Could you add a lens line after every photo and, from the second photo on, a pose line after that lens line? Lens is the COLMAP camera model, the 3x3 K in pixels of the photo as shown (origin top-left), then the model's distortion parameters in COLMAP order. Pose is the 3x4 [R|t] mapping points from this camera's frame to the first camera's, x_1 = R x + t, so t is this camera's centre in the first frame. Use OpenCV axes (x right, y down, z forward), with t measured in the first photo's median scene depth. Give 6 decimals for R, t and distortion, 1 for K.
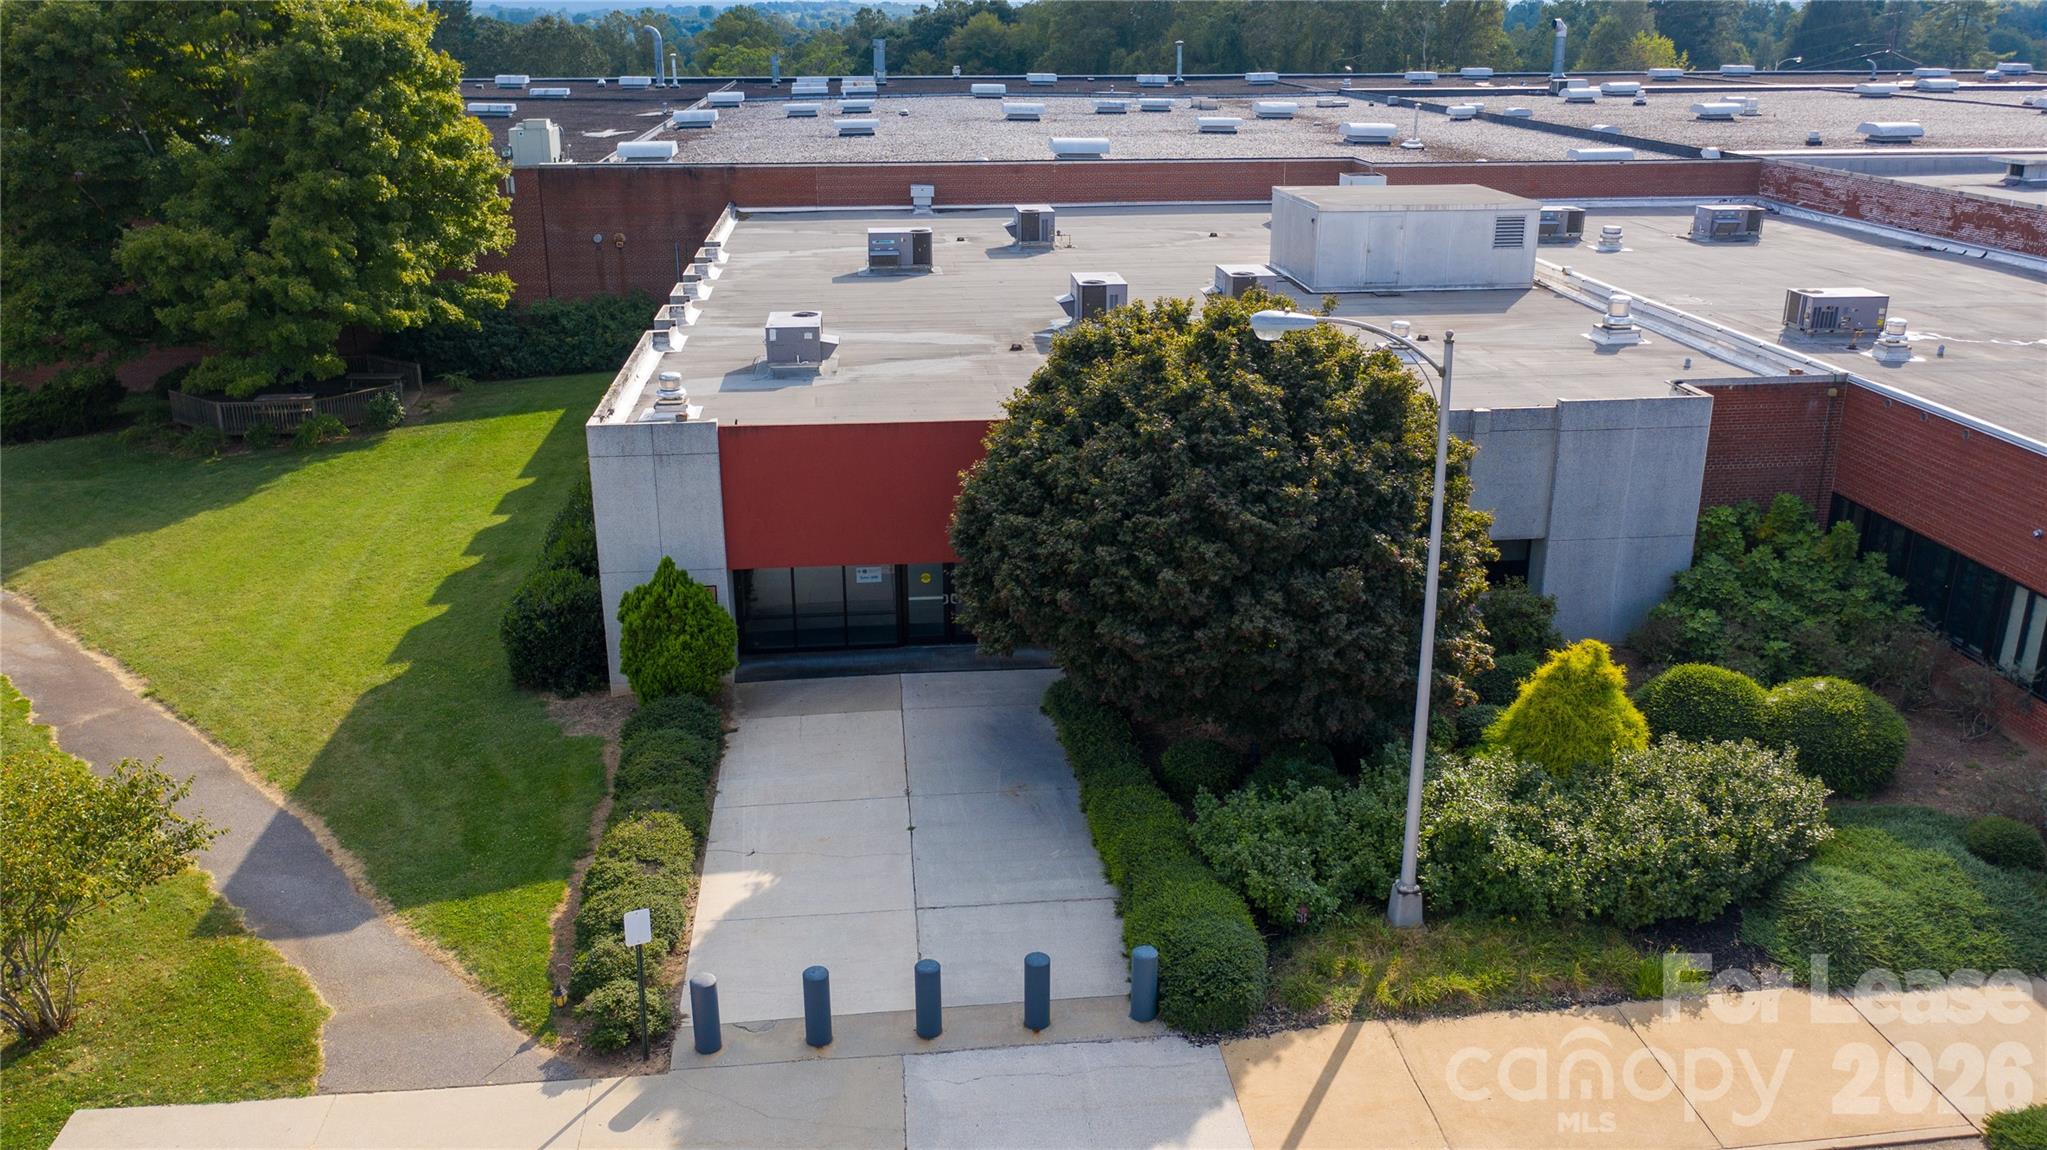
lens RADIAL K [[1619.5, 0, 1023.5], [0, 1619.5, 575.0], [0, 0, 1]] dist [-0.024748, 0.003760]
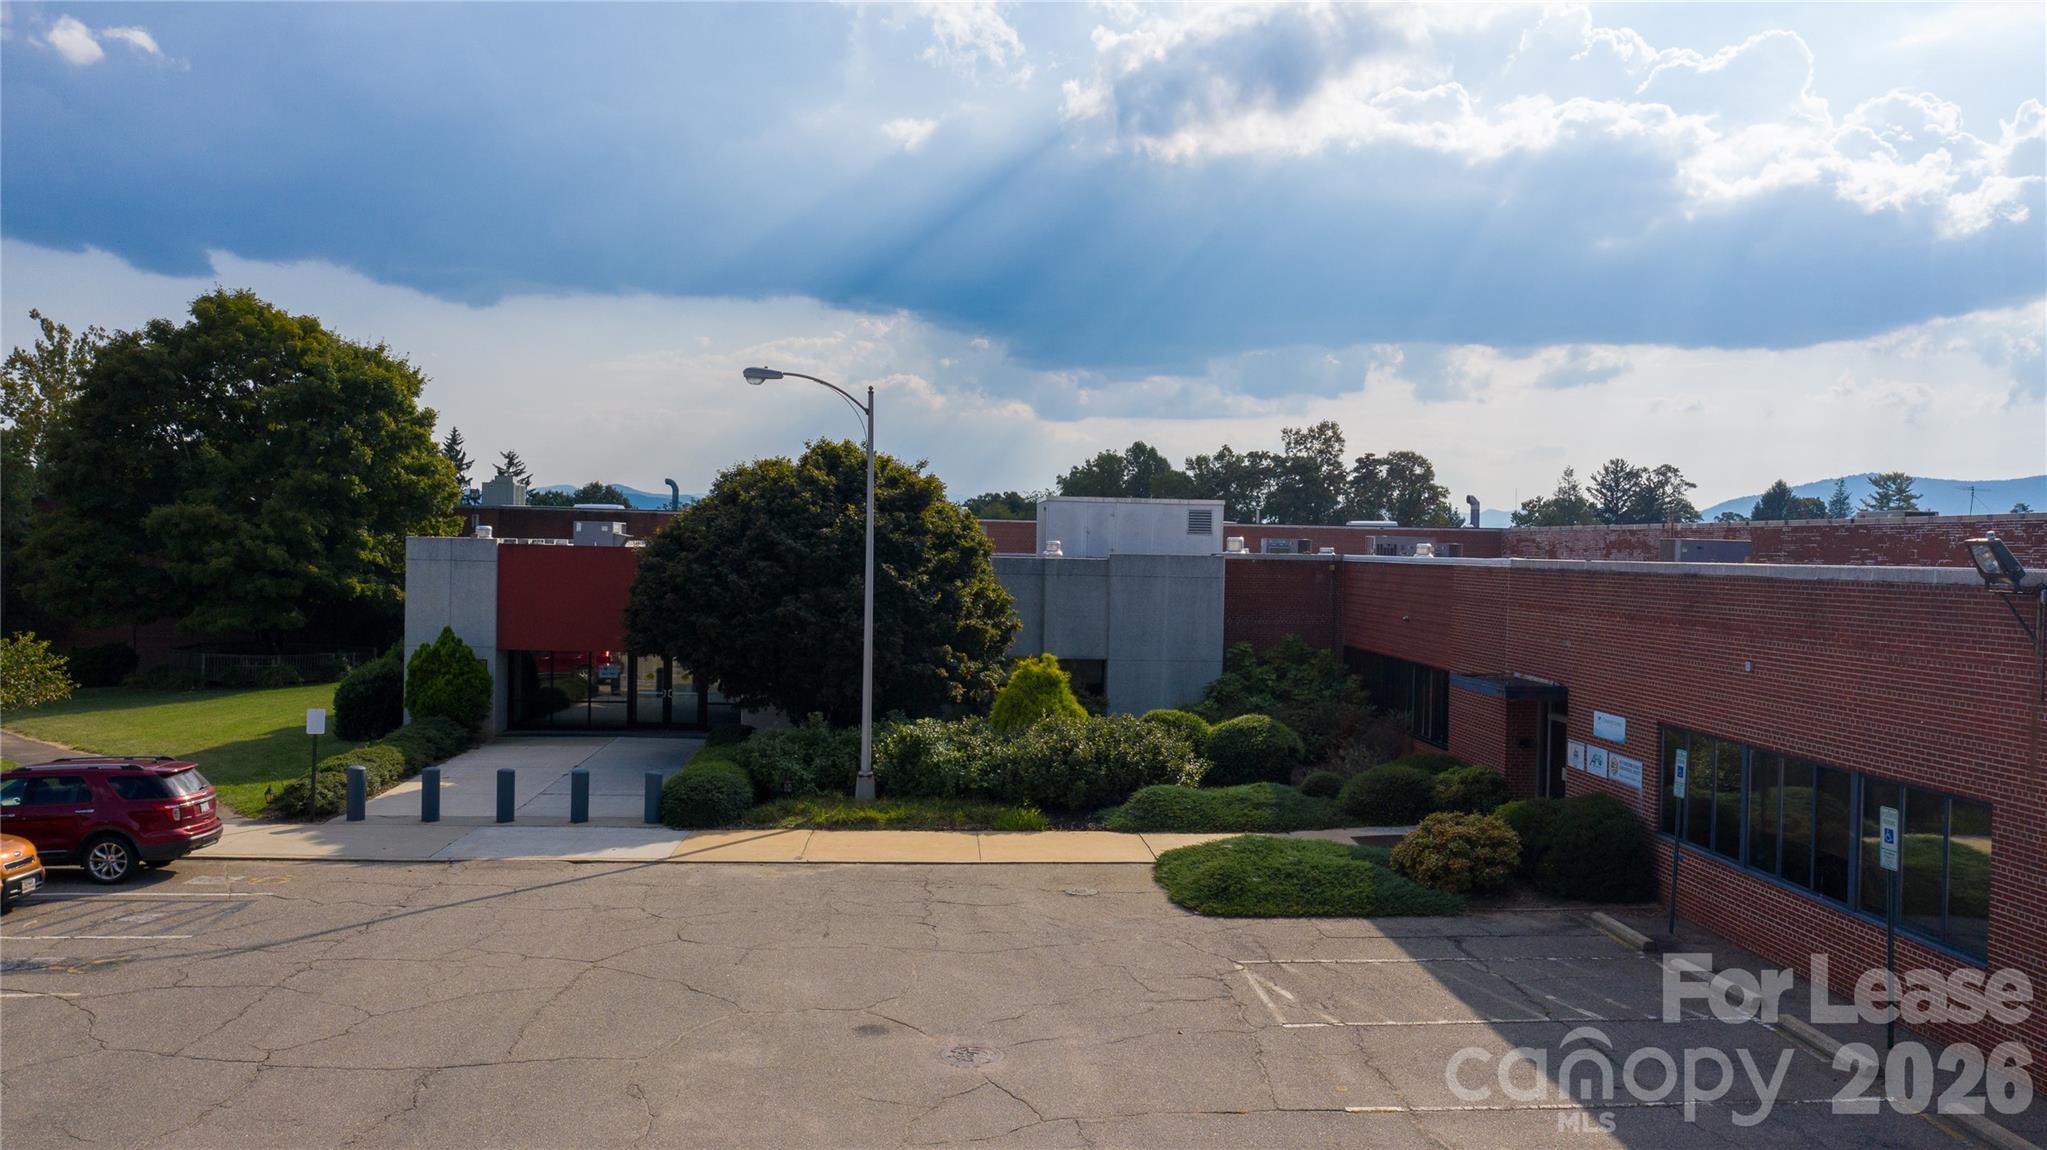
lens RADIAL K [[1619.5, 0, 1023.5], [0, 1619.5, 575.0], [0, 0, 1]] dist [-0.024748, 0.003760]
pose [[0.998726, 0.026000, -0.043258, 0.204558], [-0.038293, 0.948689, -0.313884, 0.222022], [0.032877, 0.315141, 0.948475, -0.199067]]
